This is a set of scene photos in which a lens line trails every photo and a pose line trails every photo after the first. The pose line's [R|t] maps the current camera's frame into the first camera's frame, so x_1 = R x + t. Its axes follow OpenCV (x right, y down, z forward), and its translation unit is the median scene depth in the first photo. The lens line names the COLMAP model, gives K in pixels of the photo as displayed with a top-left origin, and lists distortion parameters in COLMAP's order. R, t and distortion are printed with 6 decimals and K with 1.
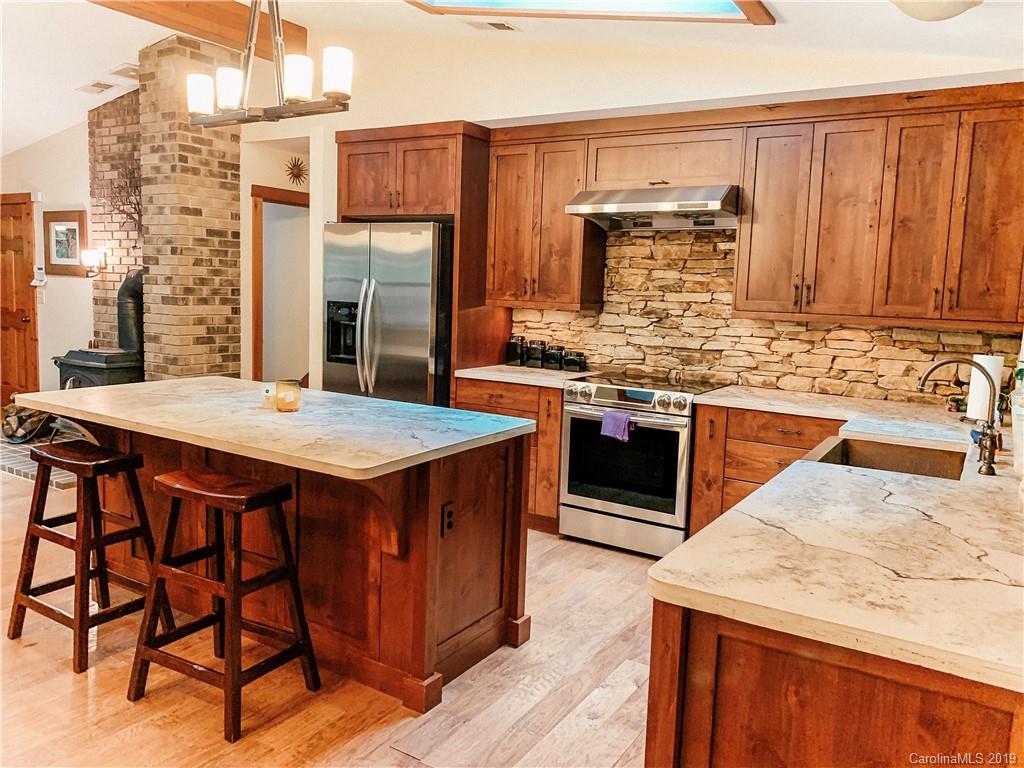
lens RADIAL K [[776.5, 0, 512.0], [0, 776.5, 384.0], [0, 0, 1]] dist [0.044025, -0.008967]
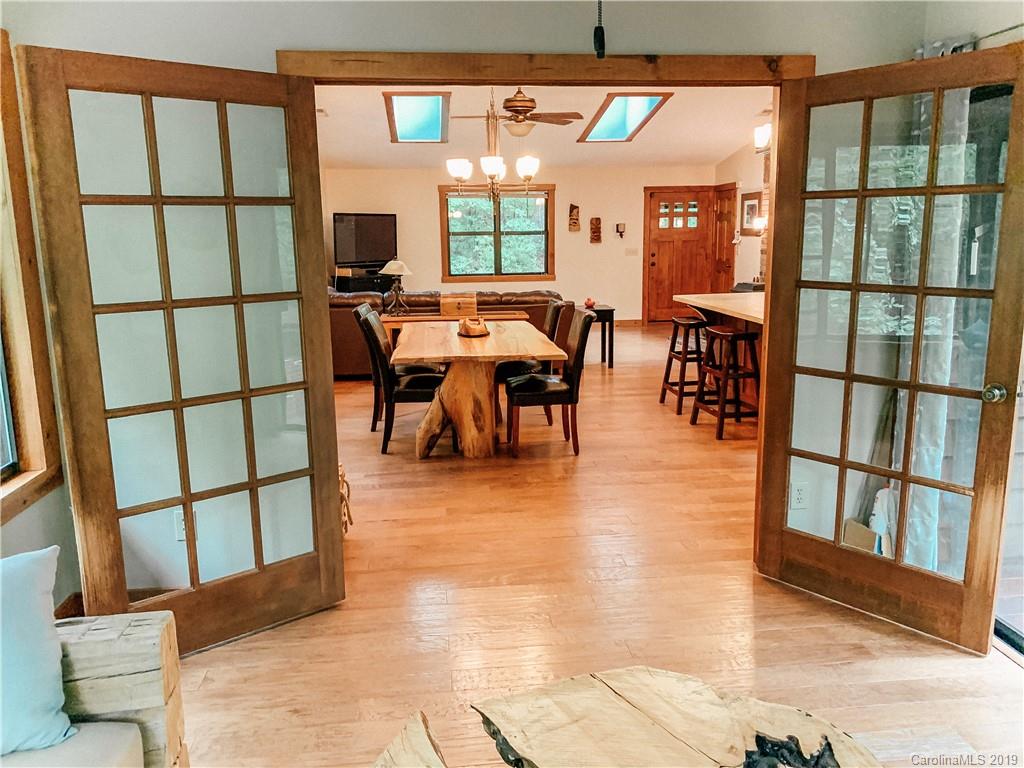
lens RADIAL K [[776.5, 0, 512.0], [0, 776.5, 384.0], [0, 0, 1]] dist [0.044025, -0.008967]
pose [[0.624171, 0.108971, -0.773651, 0.560189], [-0.064697, 0.994034, 0.087816, 0.072199], [0.778605, -0.004759, 0.627497, -0.495784]]
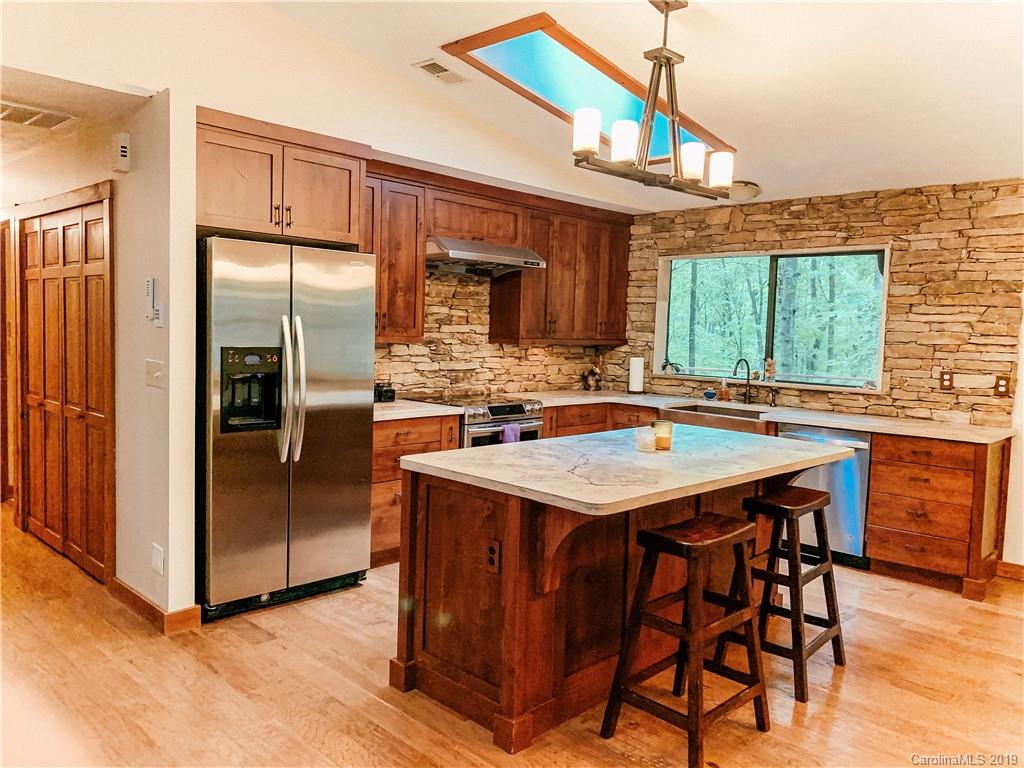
lens RADIAL K [[776.5, 0, 512.0], [0, 776.5, 384.0], [0, 0, 1]] dist [0.044025, -0.008967]
pose [[0.208909, -0.101083, 0.972697, -0.934841], [0.097419, 0.991847, 0.082150, -0.113683], [-0.973071, 0.077598, 0.217053, 0.637447]]
